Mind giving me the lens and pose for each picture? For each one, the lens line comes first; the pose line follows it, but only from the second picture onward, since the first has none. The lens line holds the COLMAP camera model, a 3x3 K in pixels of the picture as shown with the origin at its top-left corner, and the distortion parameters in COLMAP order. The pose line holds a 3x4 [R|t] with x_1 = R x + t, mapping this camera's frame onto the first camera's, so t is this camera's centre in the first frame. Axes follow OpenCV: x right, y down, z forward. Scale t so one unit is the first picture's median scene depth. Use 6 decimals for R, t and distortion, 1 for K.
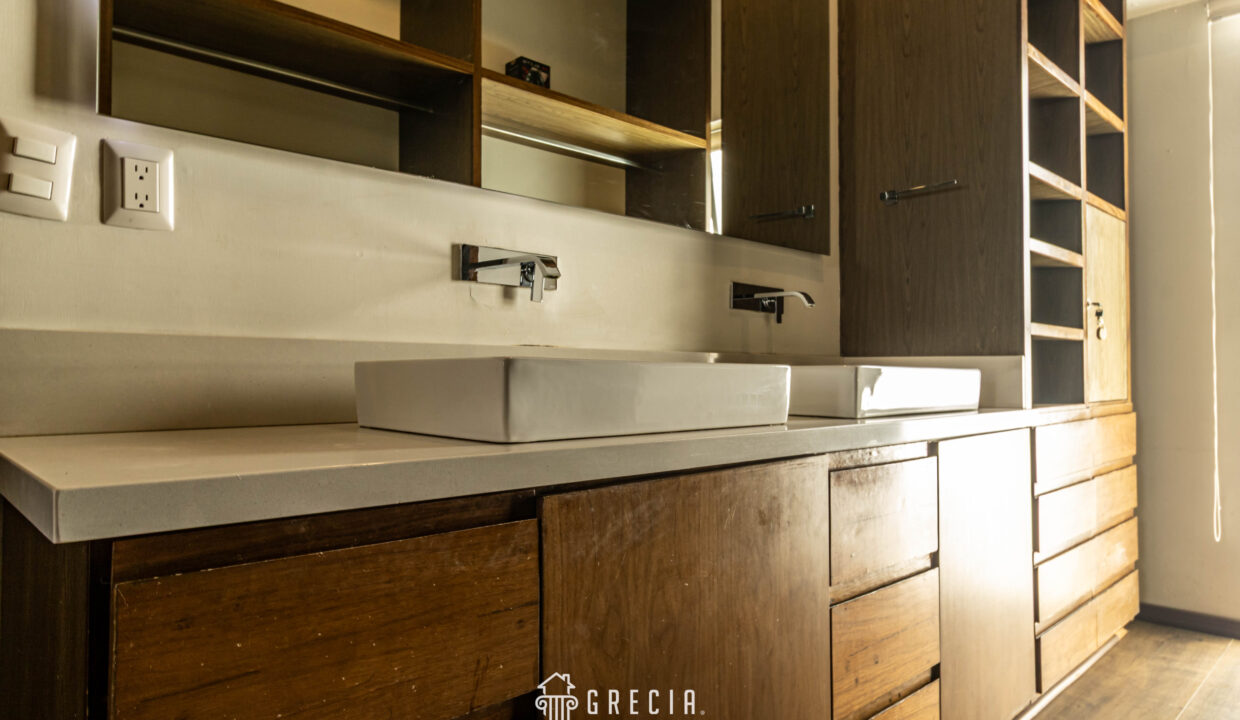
lens RADIAL K [[774.1, 0, 621.1], [0, 774.1, 356.2], [0, 0, 1]] dist [0.008412, -0.002917]
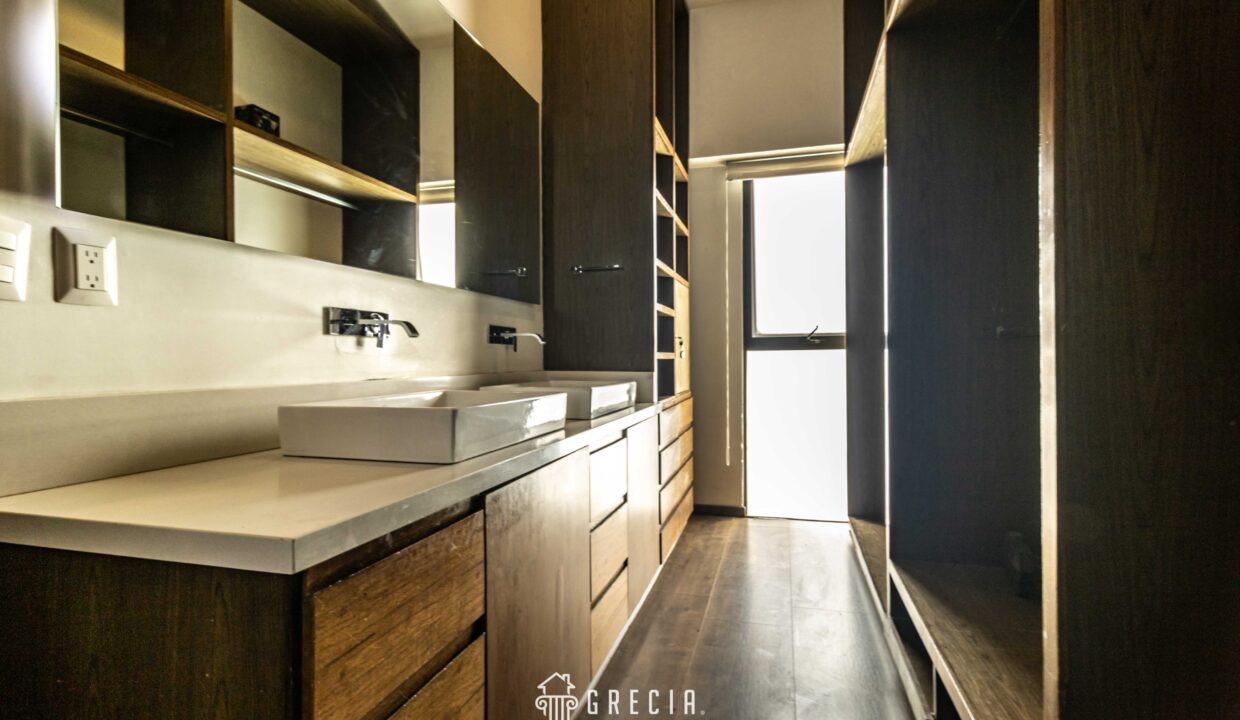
lens RADIAL K [[583.9, 0, 623.5], [0, 583.9, 361.1], [0, 0, 1]] dist [0.006198, 0.001498]
pose [[0.862404, -0.008343, 0.506152, -0.183093], [-0.003916, 0.999724, 0.023151, -0.050704], [-0.506206, -0.021948, 0.862133, -0.076331]]
